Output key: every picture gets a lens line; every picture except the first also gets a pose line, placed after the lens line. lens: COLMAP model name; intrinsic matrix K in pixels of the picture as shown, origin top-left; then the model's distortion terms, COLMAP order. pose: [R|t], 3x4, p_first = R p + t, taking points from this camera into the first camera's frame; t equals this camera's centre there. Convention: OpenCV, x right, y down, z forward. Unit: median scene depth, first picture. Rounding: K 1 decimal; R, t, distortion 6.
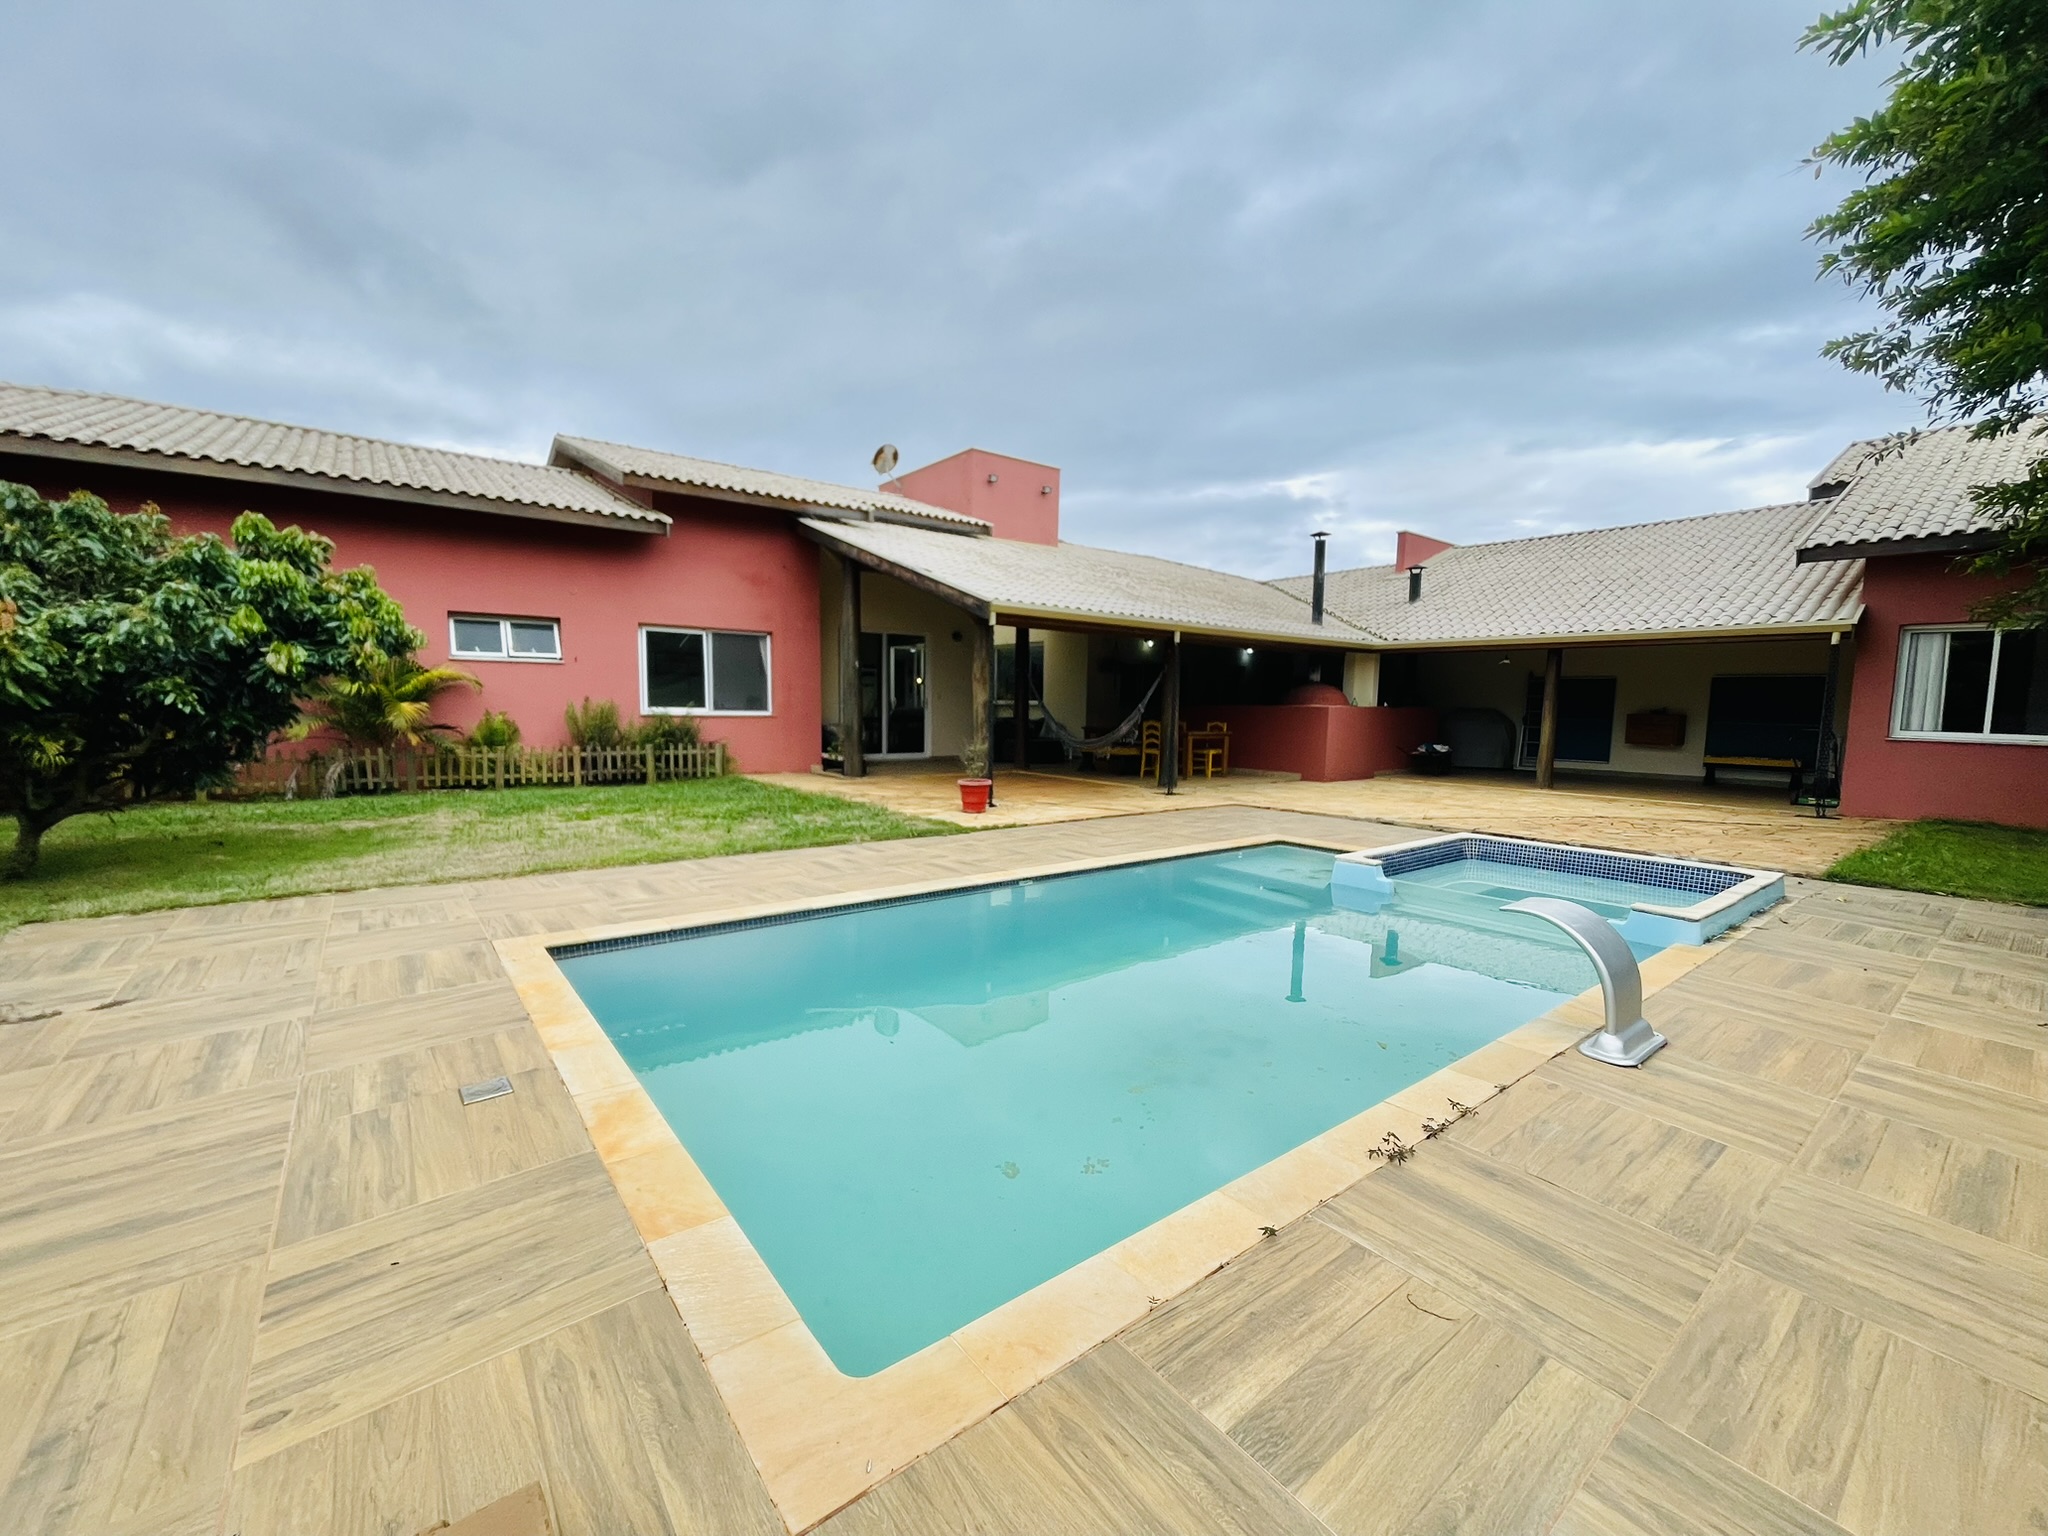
lens RADIAL K [[831.1, 0, 1009.7], [0, 831.1, 799.2], [0, 0, 1]] dist [-0.006986, 0.006117]
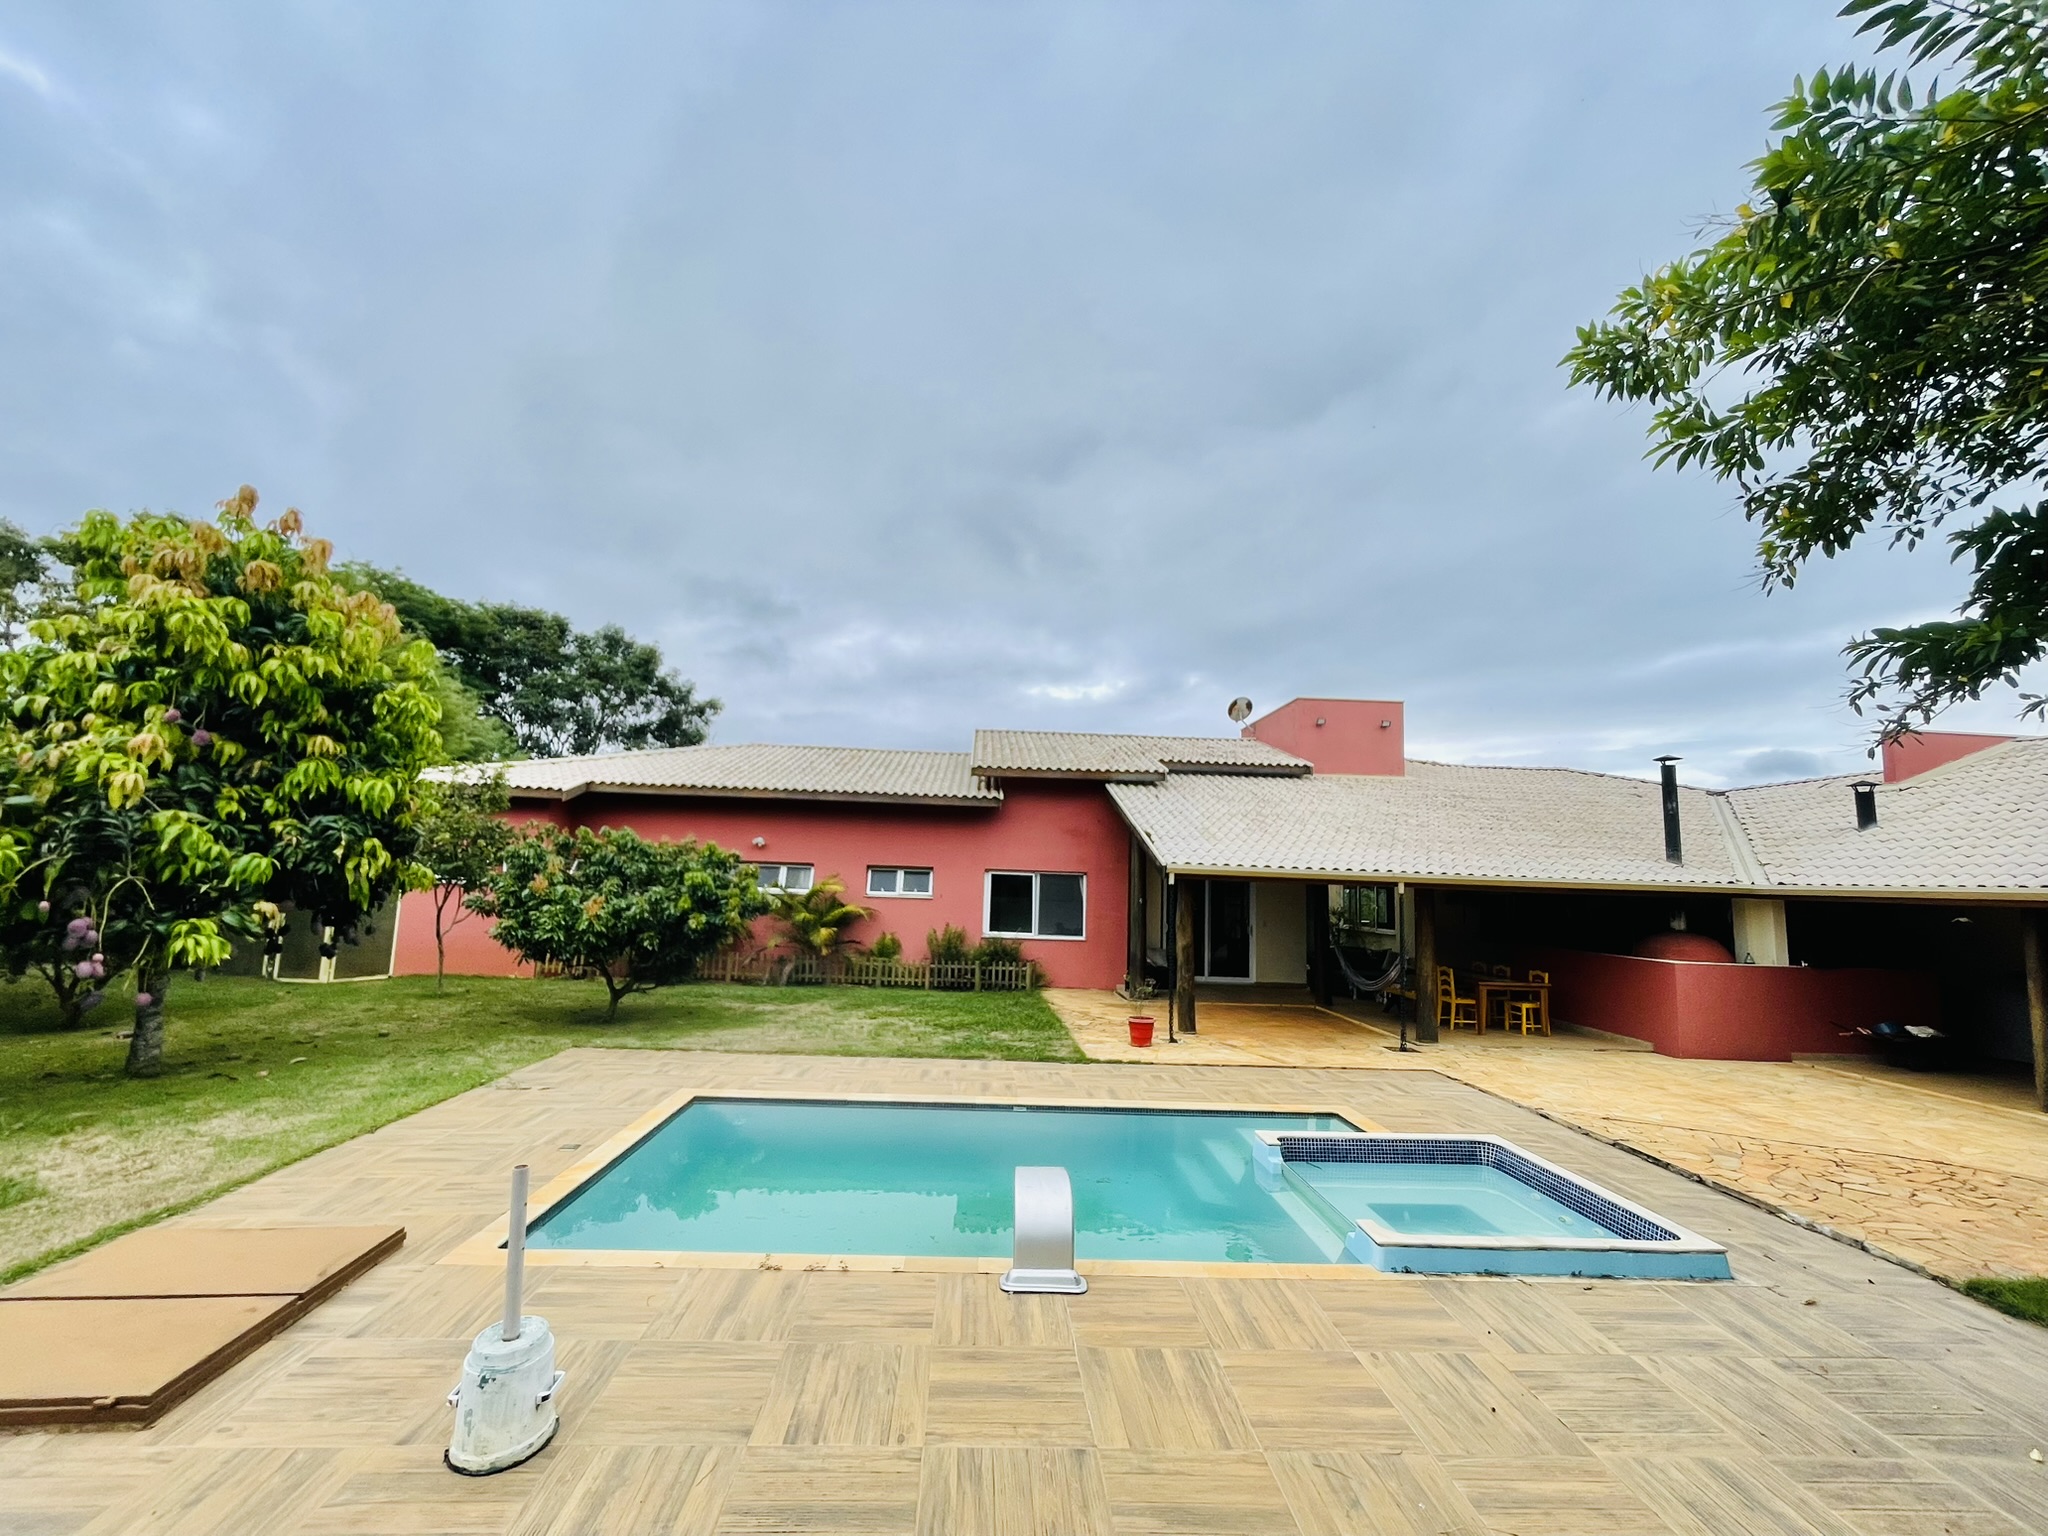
lens RADIAL K [[831.1, 0, 1007.6], [0, 831.1, 784.4], [0, 0, 1]] dist [-0.006986, 0.006117]
pose [[0.817406, -0.054940, -0.573436, 0.412072], [-0.088750, 0.971547, -0.219591, -0.057116], [0.569184, 0.230387, 0.789273, -0.092711]]
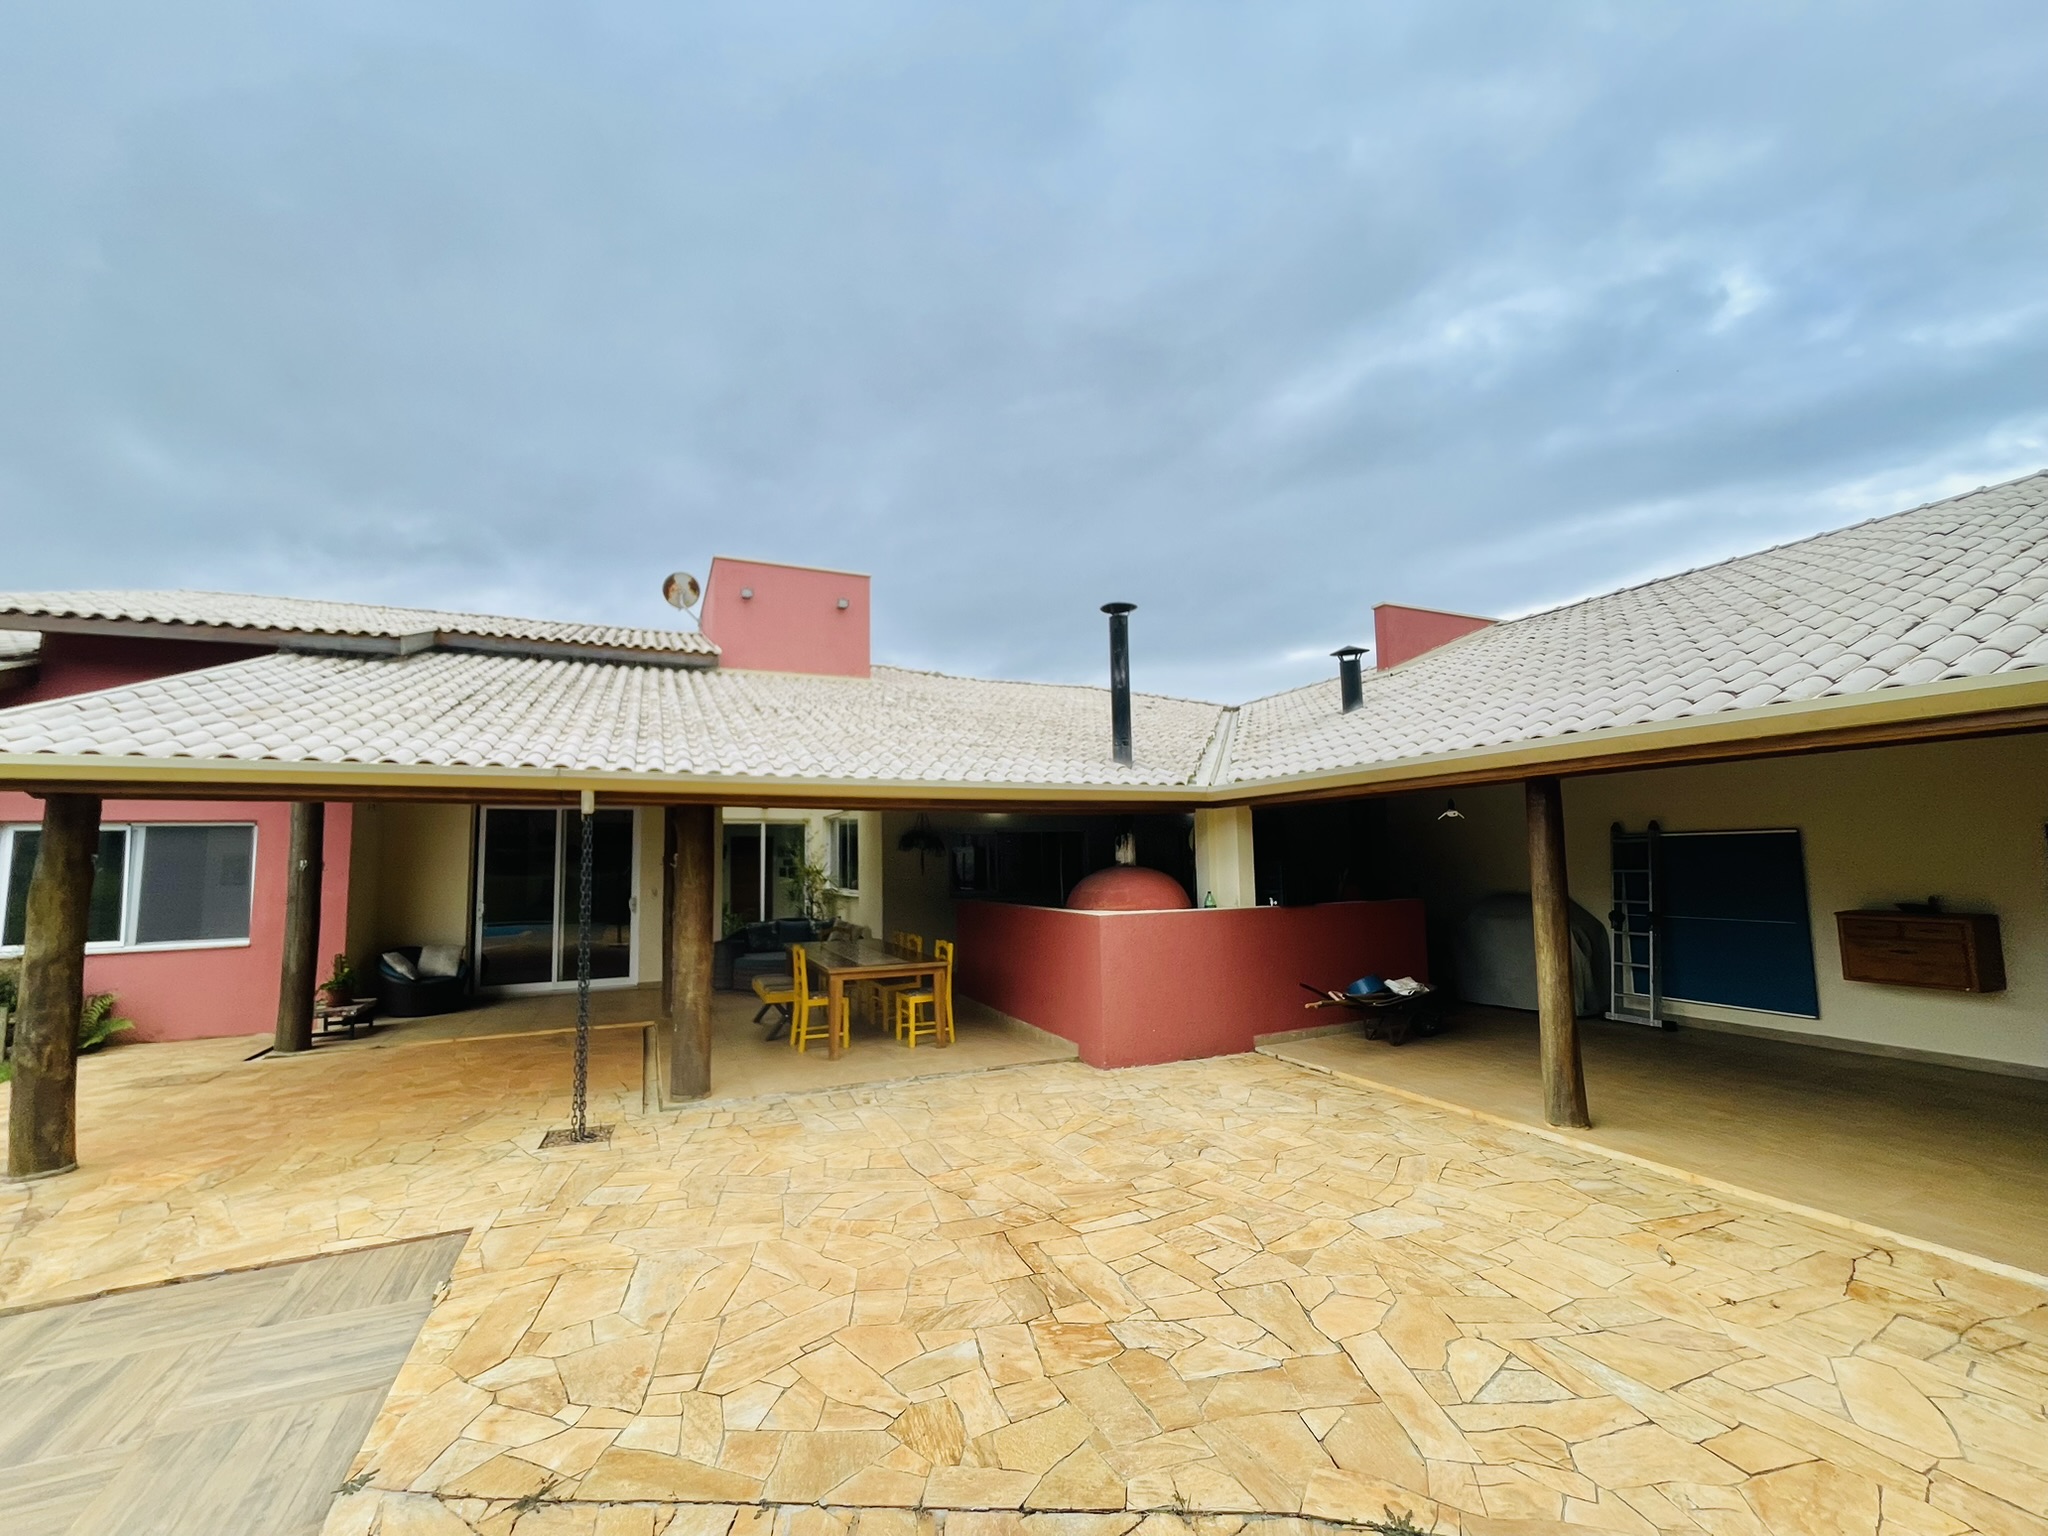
lens RADIAL K [[831.1, 0, 1009.5], [0, 831.1, 803.9], [0, 0, 1]] dist [-0.006986, 0.006117]
pose [[0.970510, -0.048865, -0.236057, 0.575228], [0.003805, 0.982223, -0.187680, -0.106238], [0.241032, 0.181247, 0.953443, 0.623759]]
